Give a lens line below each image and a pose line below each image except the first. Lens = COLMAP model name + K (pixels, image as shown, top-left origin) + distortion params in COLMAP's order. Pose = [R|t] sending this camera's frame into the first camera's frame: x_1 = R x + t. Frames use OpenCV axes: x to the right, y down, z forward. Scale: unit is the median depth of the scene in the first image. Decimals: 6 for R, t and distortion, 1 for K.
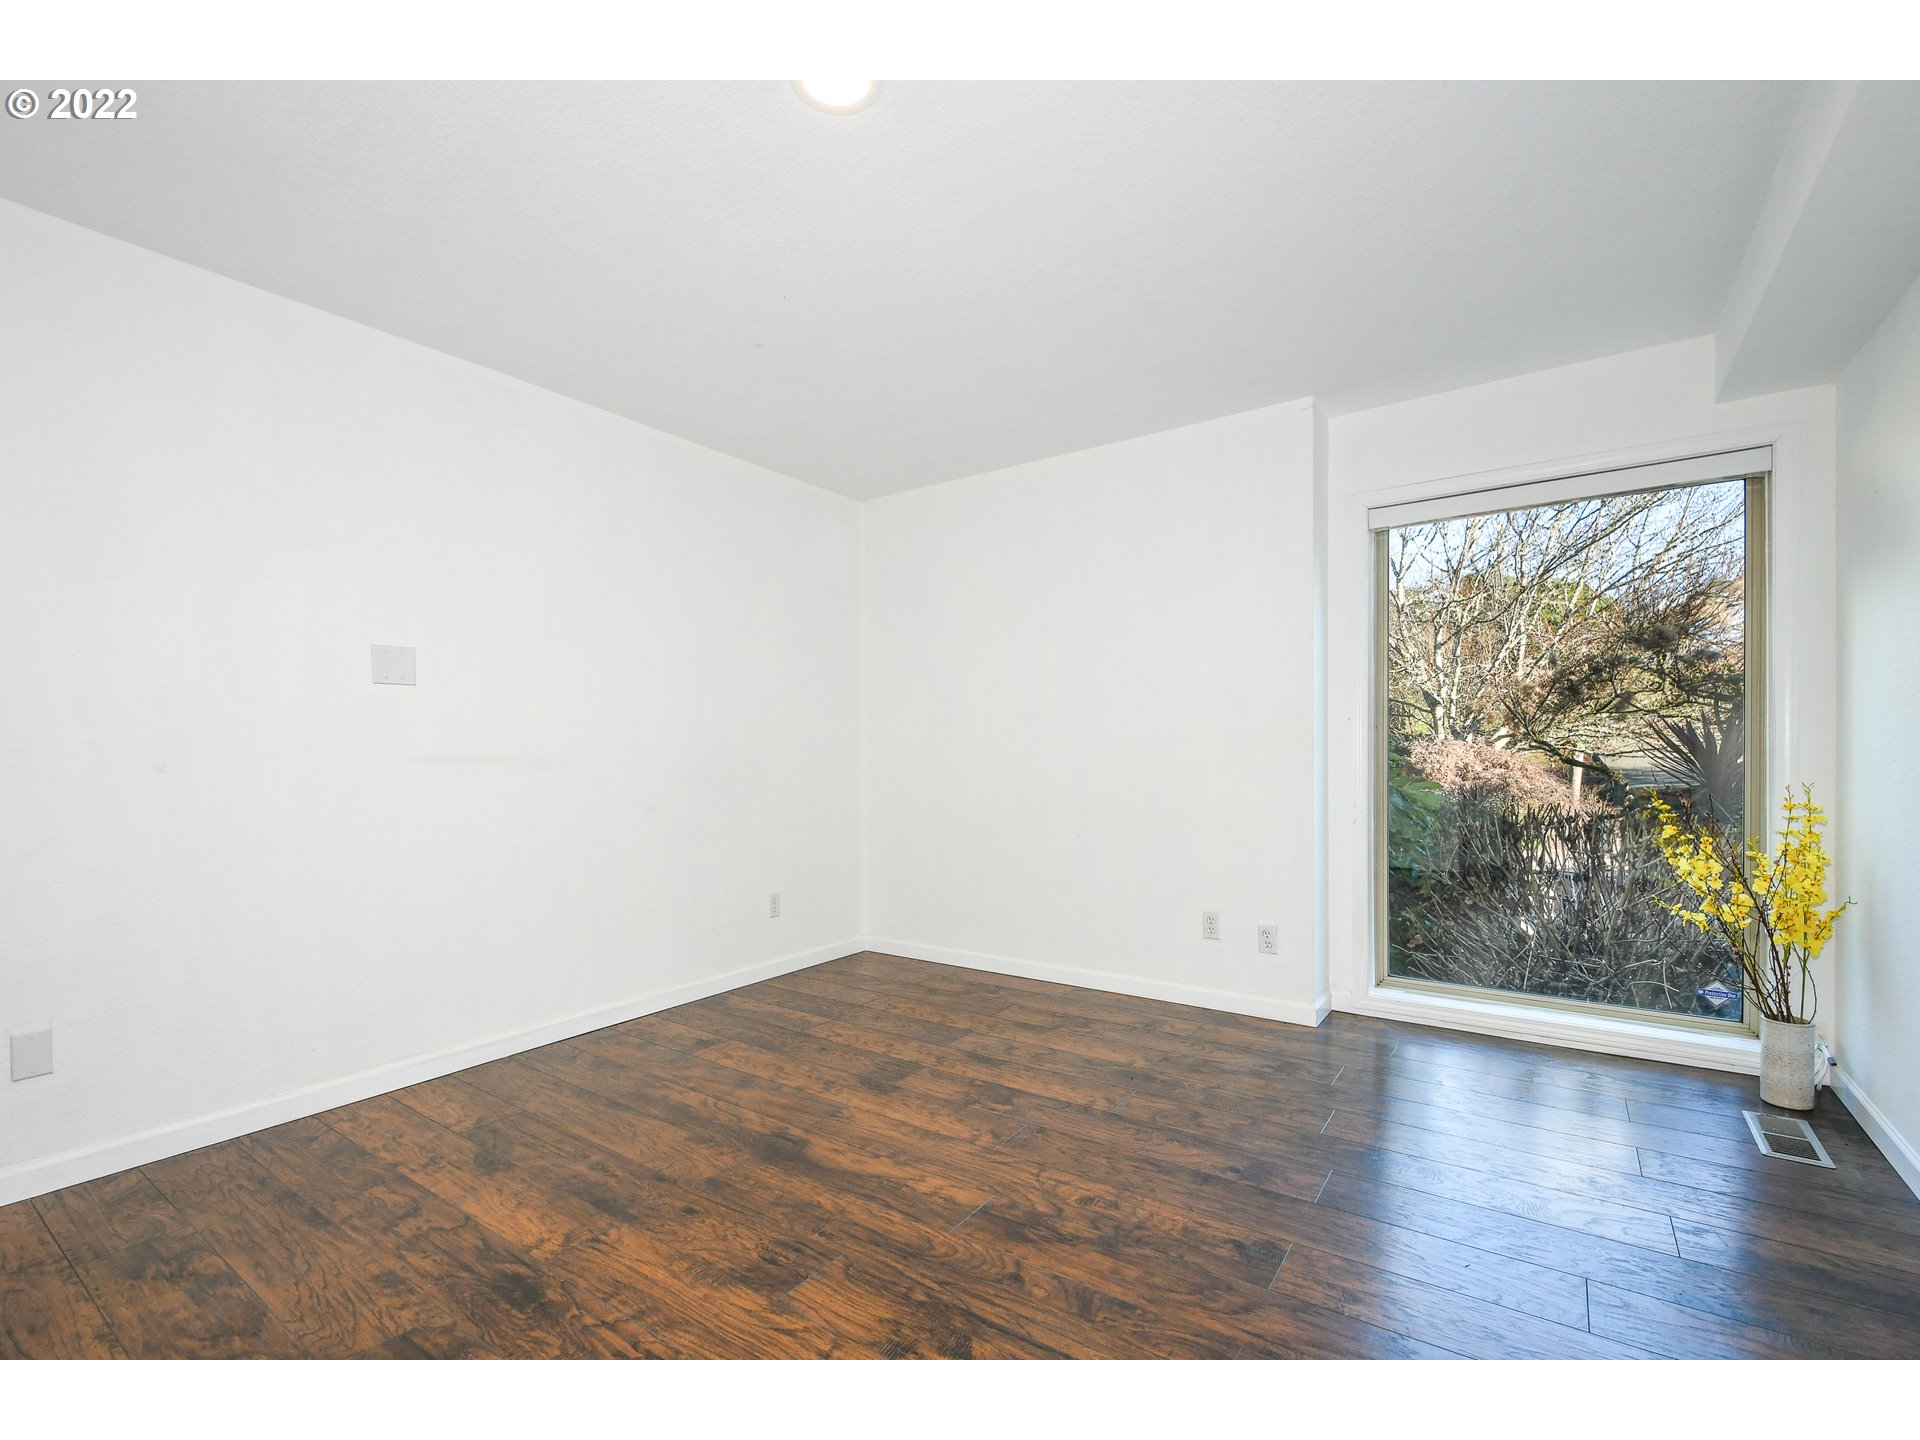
lens RADIAL K [[871.0, 0, 958.8], [0, 871.0, 733.5], [0, 0, 1]] dist [-0.000206, -0.000076]
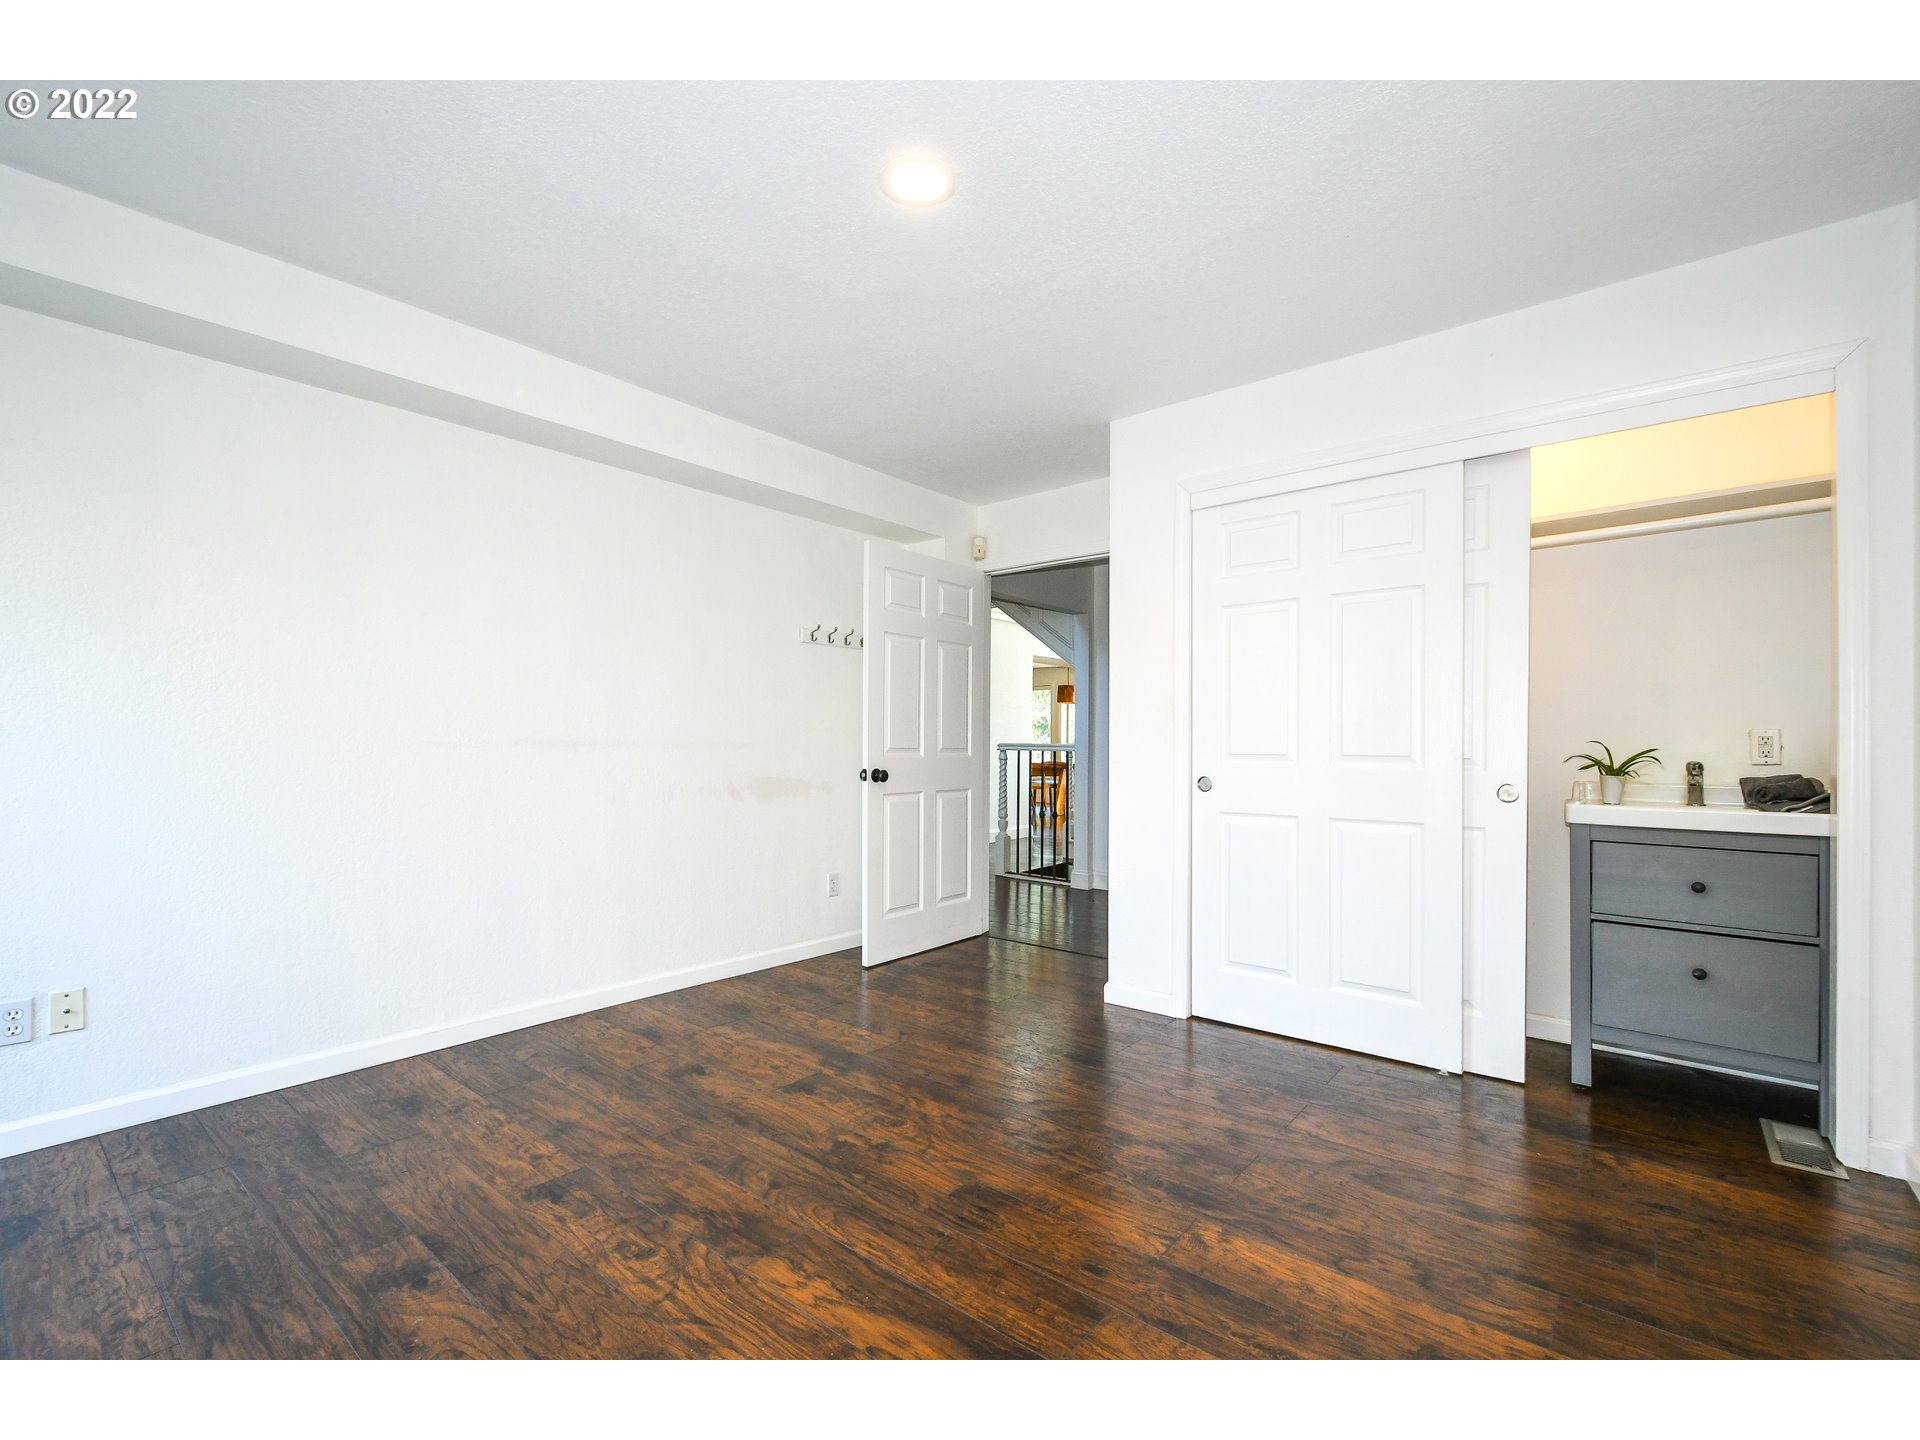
lens RADIAL K [[871.0, 0, 960.0], [0, 871.0, 730.7], [0, 0, 1]] dist [-0.000206, -0.000076]
pose [[-0.996800, 0.006268, 0.079687, -0.264181], [0.003712, 0.999475, -0.032187, 0.040562], [-0.079847, -0.031788, -0.996300, 2.022622]]
